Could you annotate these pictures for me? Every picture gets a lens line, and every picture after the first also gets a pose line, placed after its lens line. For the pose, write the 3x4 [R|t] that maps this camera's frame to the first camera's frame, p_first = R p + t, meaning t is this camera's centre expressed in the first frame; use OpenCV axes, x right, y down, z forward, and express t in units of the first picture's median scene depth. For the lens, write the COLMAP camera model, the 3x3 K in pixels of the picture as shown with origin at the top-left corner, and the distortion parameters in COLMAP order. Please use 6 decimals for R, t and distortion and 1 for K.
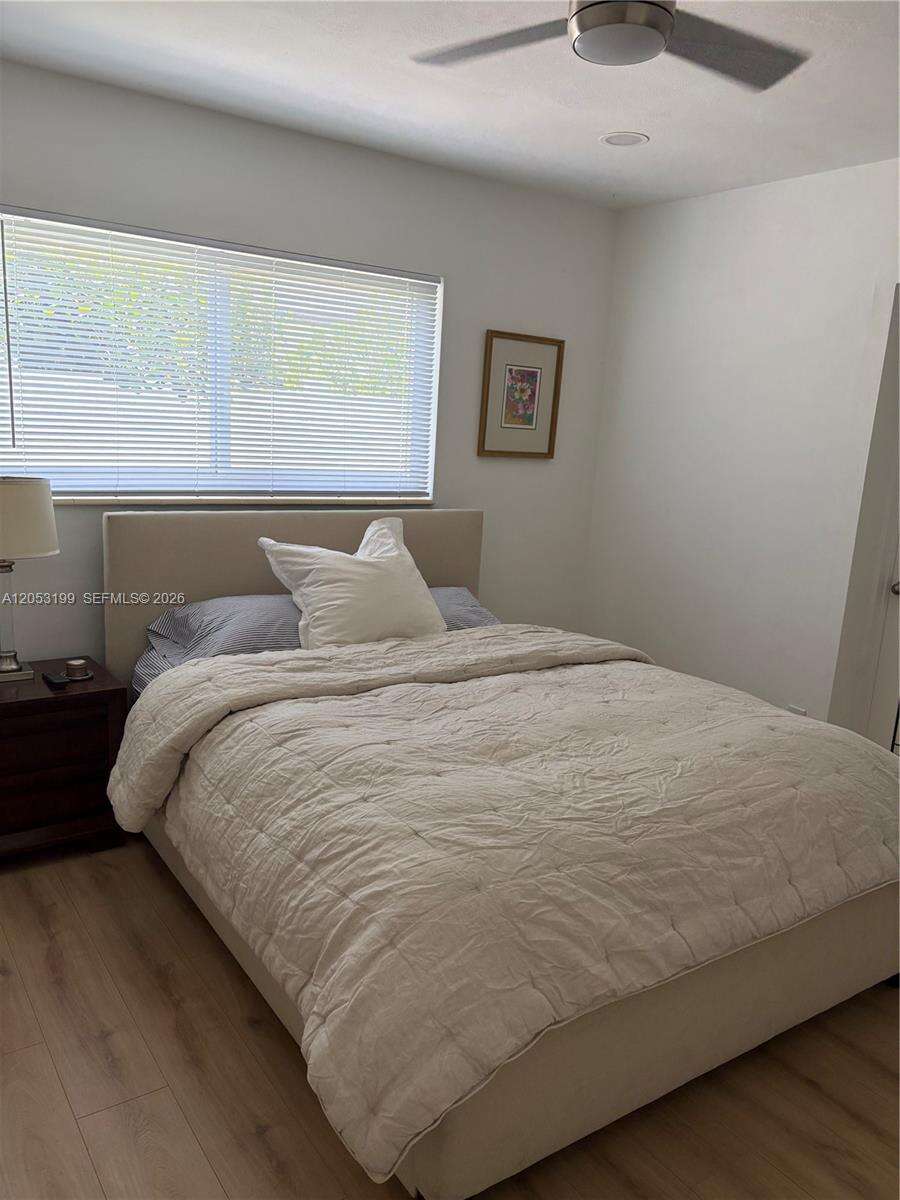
lens RADIAL K [[907.5, 0, 449.9], [0, 907.5, 613.9], [0, 0, 1]] dist [0.042800, -0.058275]
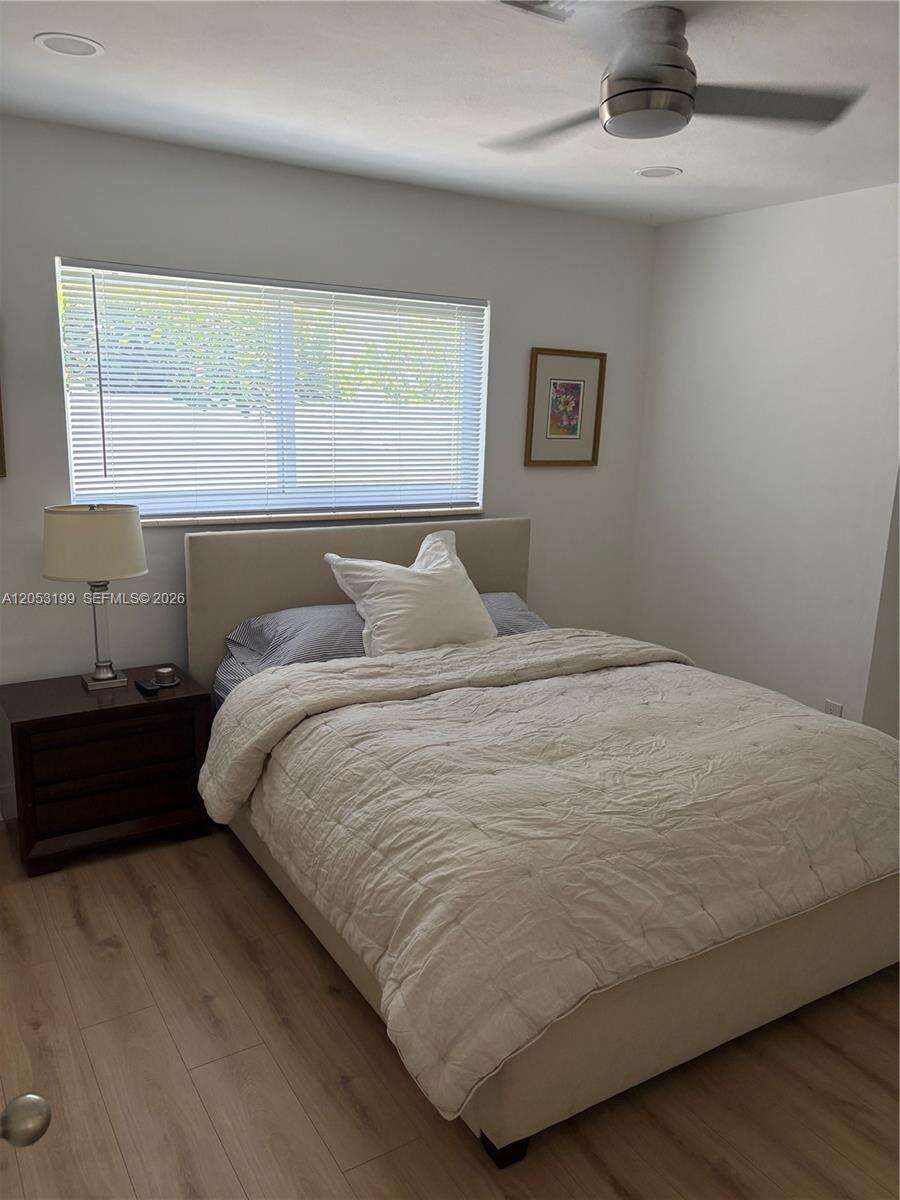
lens RADIAL K [[907.5, 0, 449.9], [0, 907.5, 613.9], [0, 0, 1]] dist [0.042800, -0.058275]
pose [[0.998405, -0.014299, -0.054616, -0.001774], [0.015117, 0.999779, 0.014588, -0.034182], [0.054396, -0.015391, 0.998401, -0.113937]]
